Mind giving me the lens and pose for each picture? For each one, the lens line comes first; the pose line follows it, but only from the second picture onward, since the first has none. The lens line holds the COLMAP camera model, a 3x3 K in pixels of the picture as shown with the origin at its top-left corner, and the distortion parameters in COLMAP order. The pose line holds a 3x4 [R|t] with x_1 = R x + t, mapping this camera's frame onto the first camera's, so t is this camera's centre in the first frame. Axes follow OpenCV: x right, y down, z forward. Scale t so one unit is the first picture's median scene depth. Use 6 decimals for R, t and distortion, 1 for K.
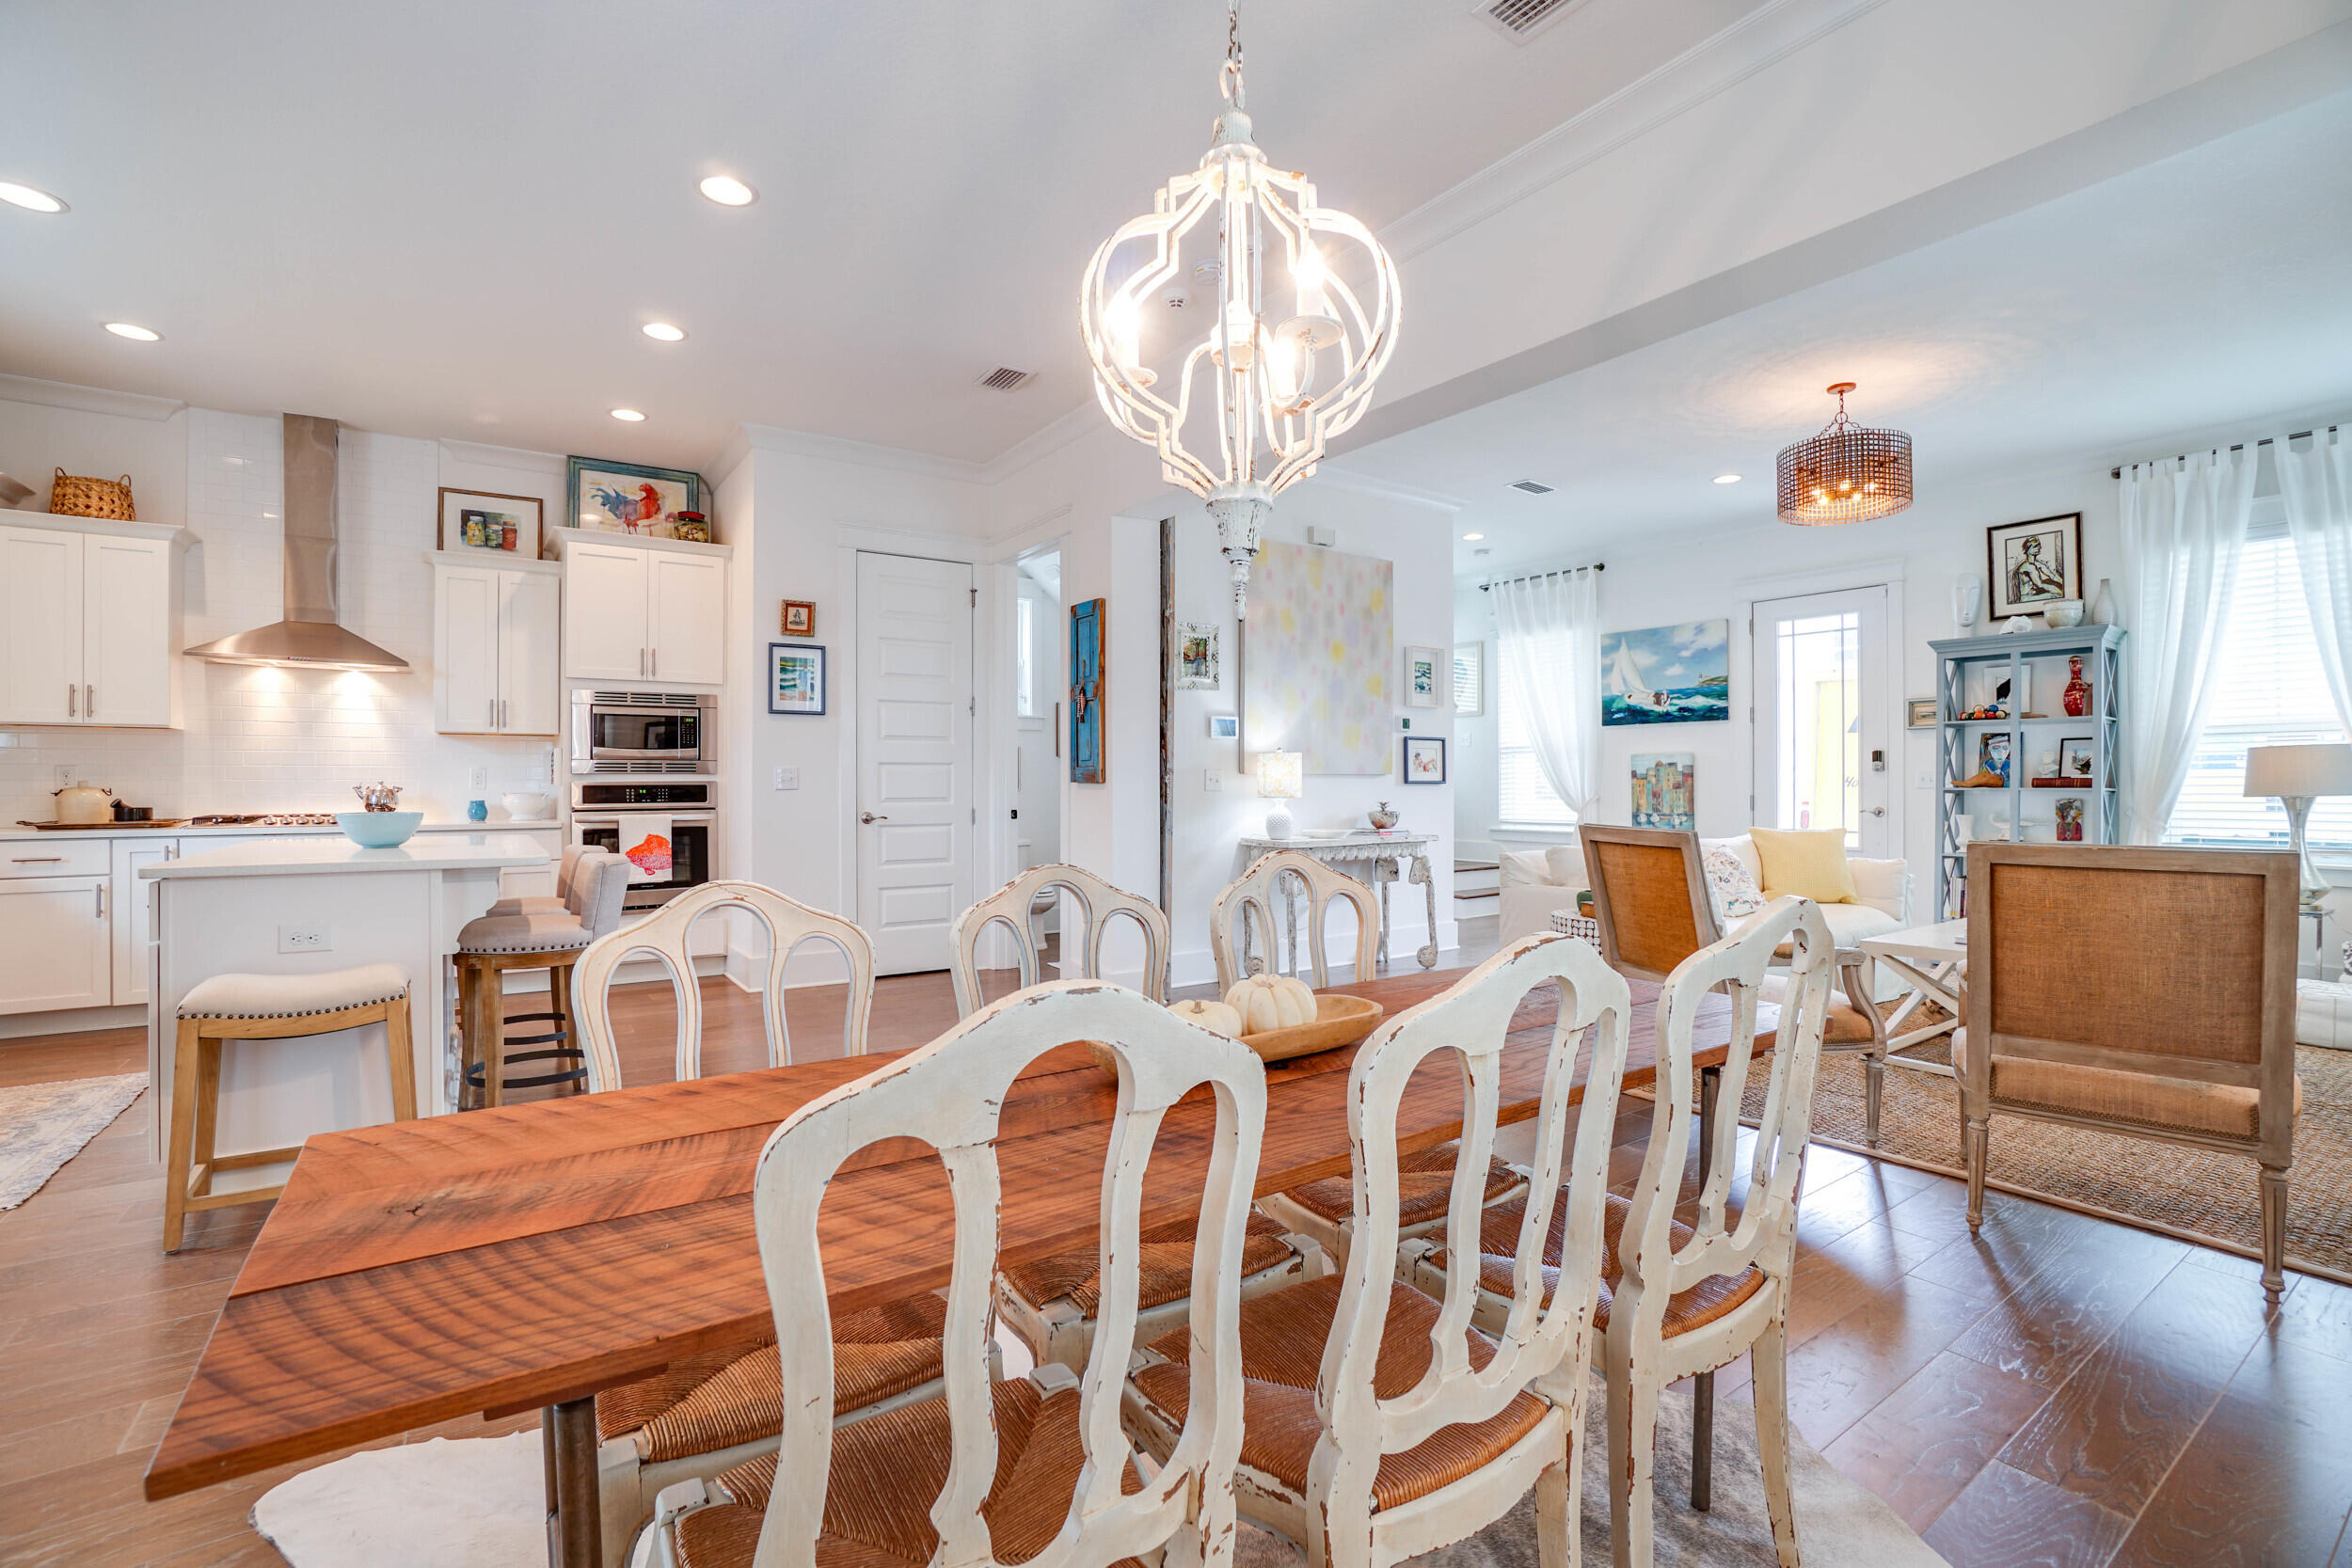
lens RADIAL K [[1041.7, 0, 1176.0], [0, 1041.7, 784.0], [0, 0, 1]] dist [-0.064132, 0.024110]
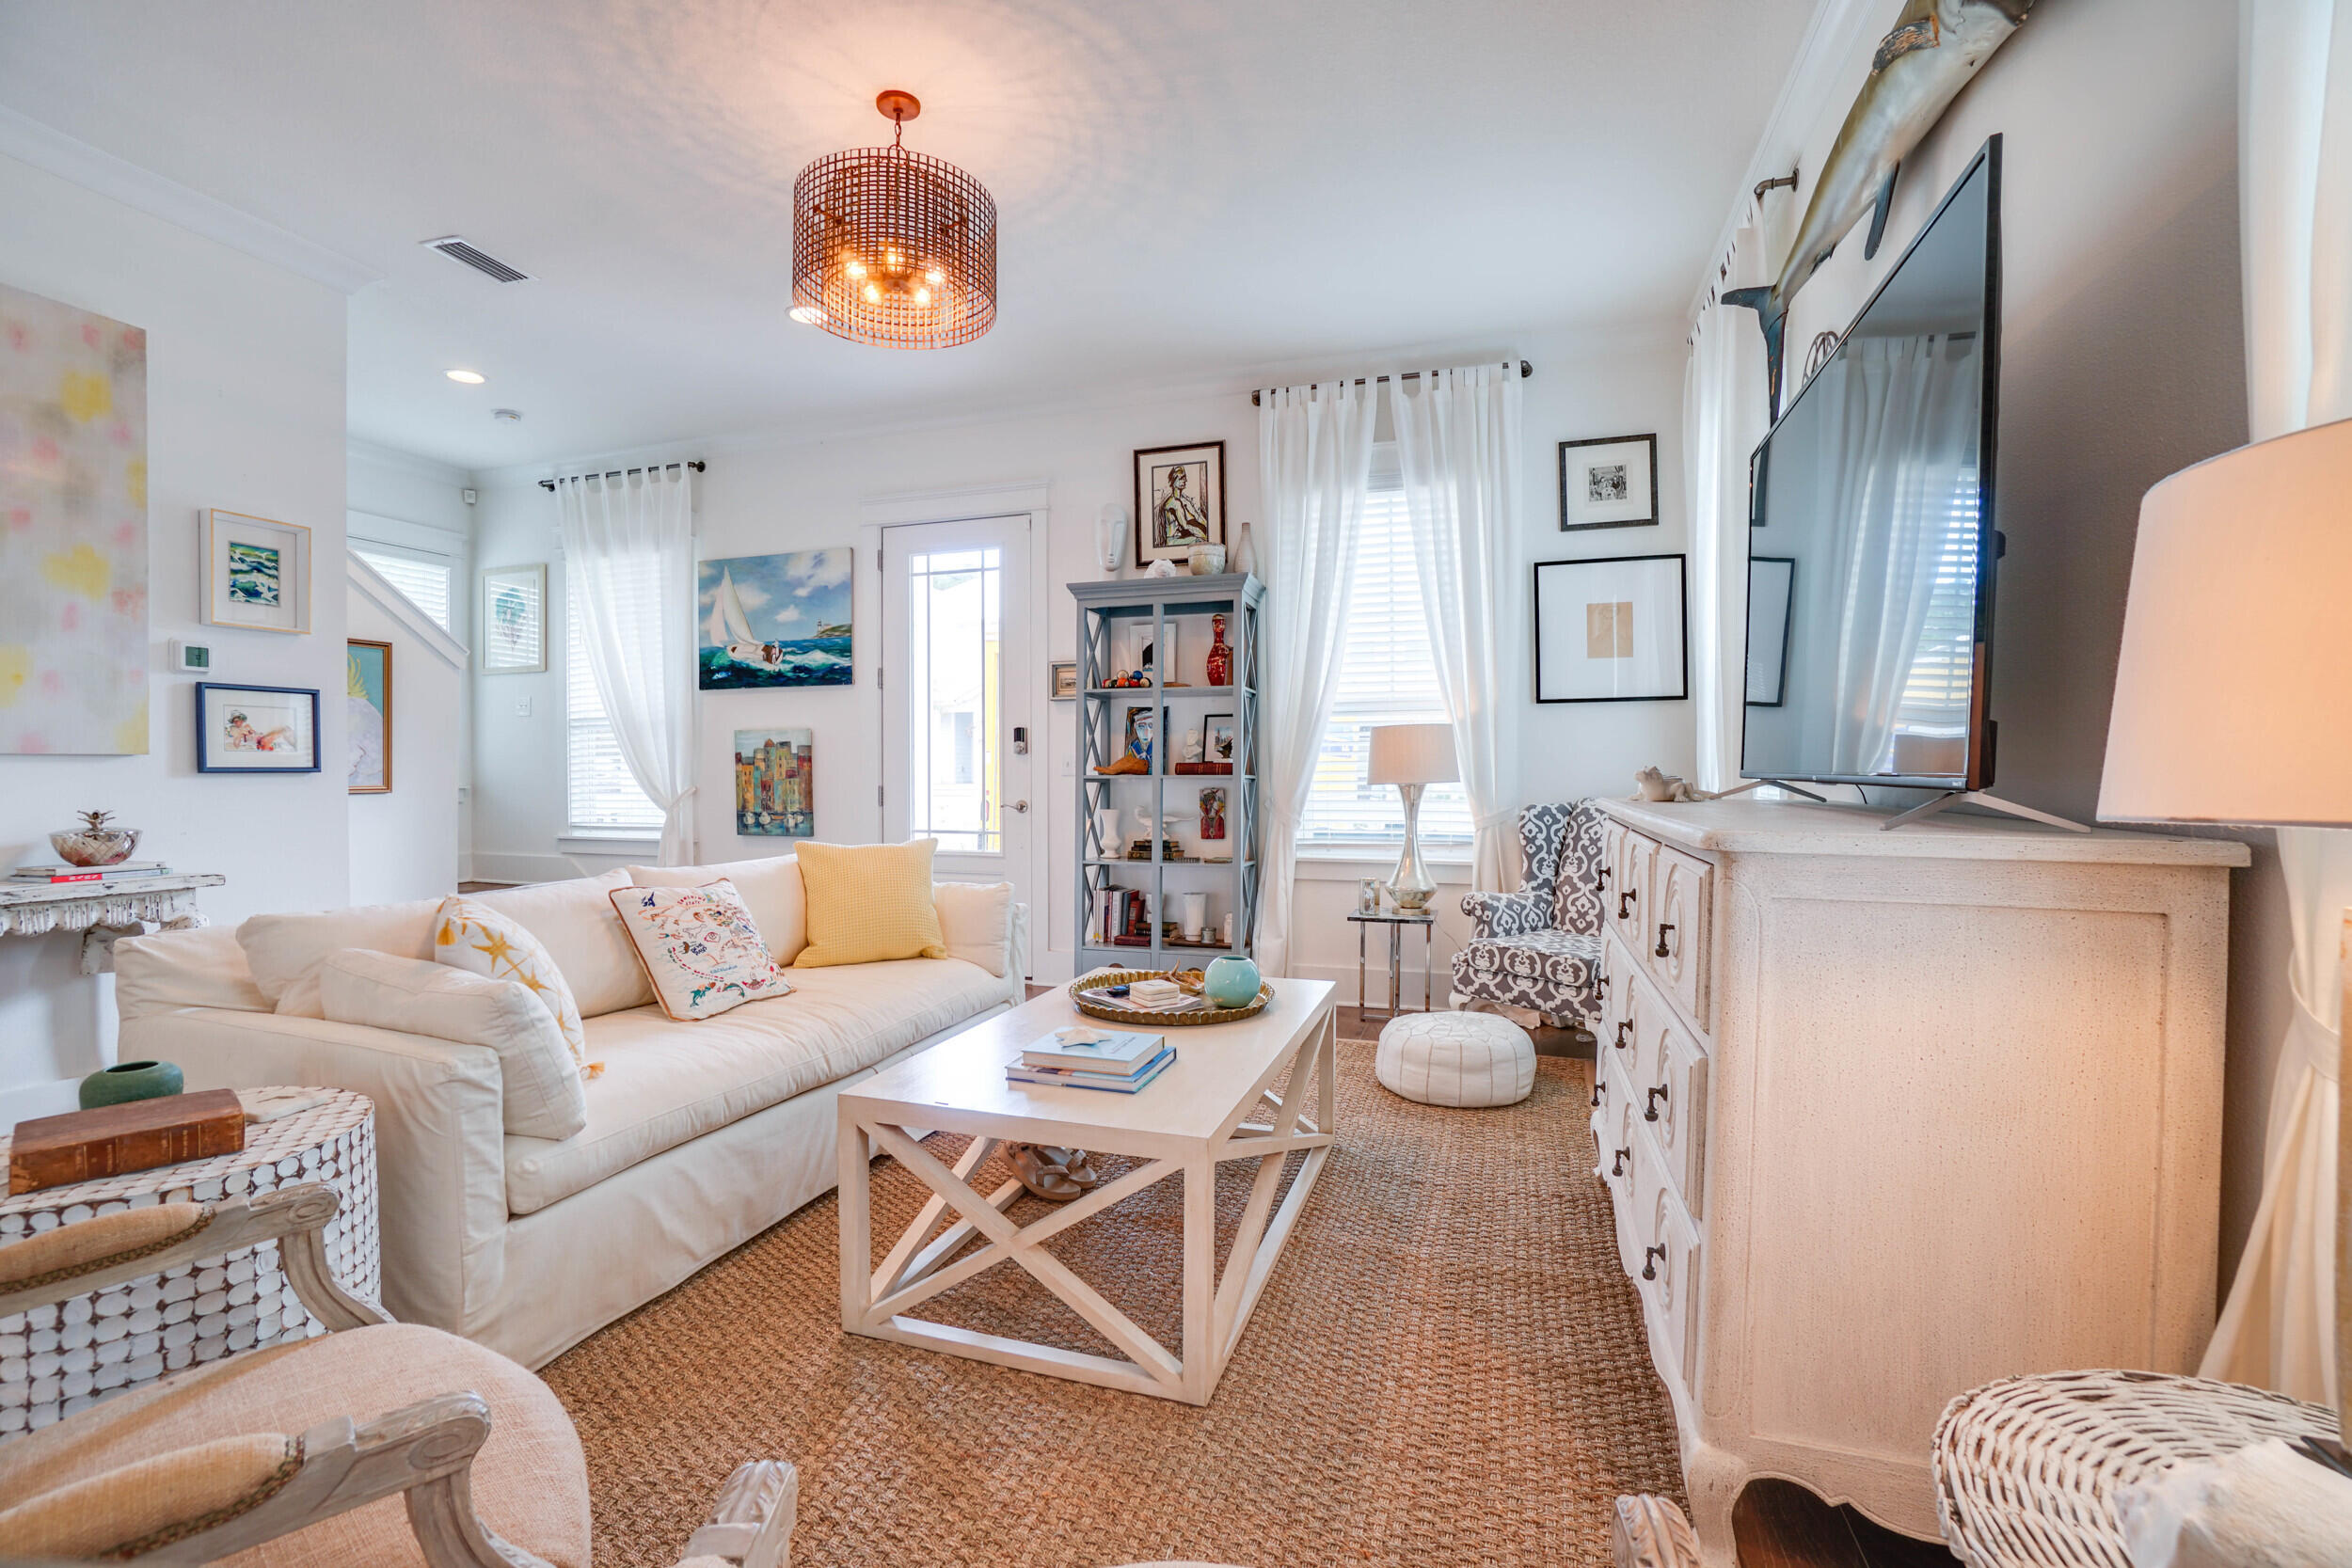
lens RADIAL K [[1041.7, 0, 1176.0], [0, 1041.7, 784.0], [0, 0, 1]] dist [-0.064132, 0.024110]
pose [[0.784772, -0.010734, 0.619691, 0.315736], [0.002667, 0.999899, 0.013942, -0.000516], [-0.619778, -0.009289, 0.784722, 0.327220]]
